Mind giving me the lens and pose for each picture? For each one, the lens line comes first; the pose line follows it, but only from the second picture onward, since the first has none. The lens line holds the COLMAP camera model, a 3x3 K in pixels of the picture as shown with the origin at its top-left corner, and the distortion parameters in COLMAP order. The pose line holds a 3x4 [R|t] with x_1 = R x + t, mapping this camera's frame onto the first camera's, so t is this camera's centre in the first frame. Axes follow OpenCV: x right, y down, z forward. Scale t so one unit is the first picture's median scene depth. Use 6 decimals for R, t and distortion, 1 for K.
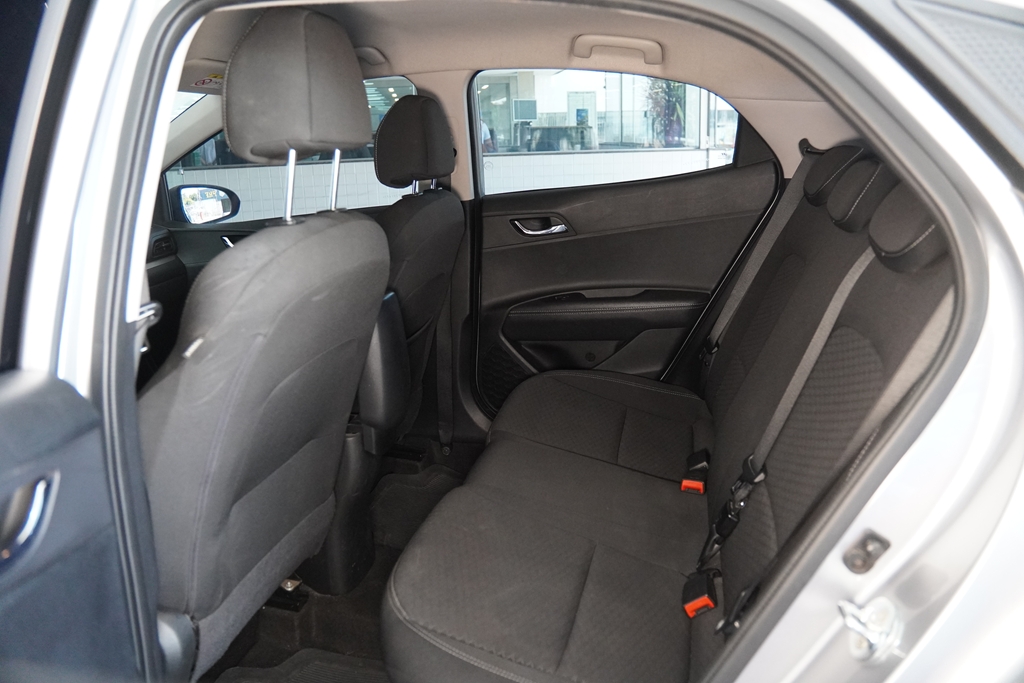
lens RADIAL K [[755.3, 0, 514.1], [0, 755.3, 336.5], [0, 0, 1]] dist [-0.109069, 0.023232]
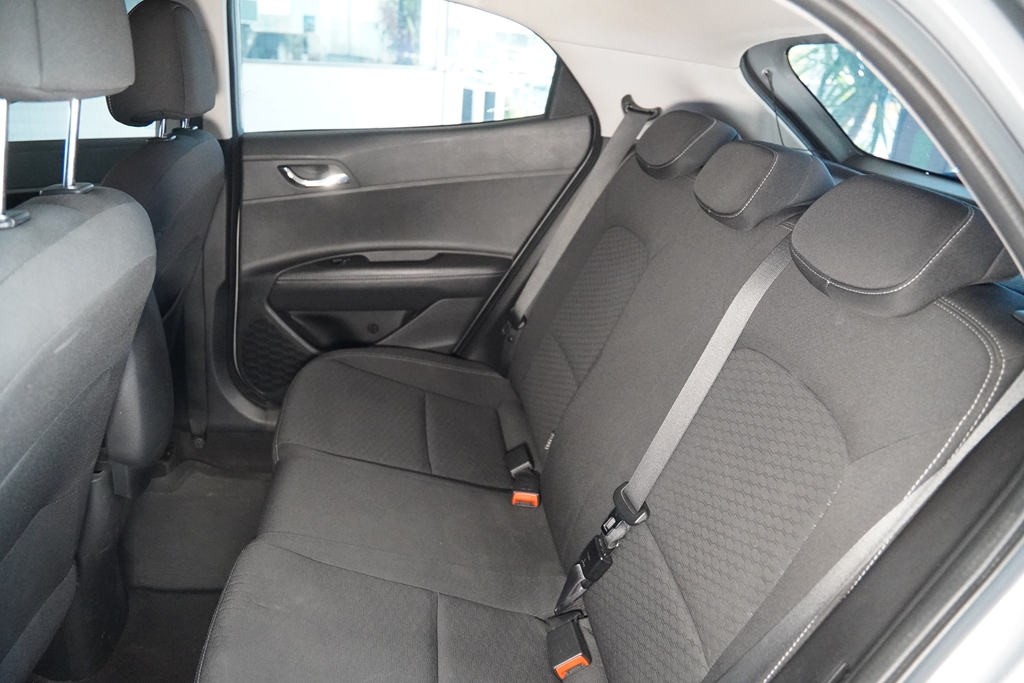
lens RADIAL K [[755.3, 0, 510.7], [0, 755.3, 345.7], [0, 0, 1]] dist [-0.109069, 0.023232]
pose [[0.933931, -0.033673, 0.355864, -0.063815], [-0.009820, 0.992761, 0.119708, -0.062761], [-0.357318, -0.115294, 0.926839, 0.155083]]
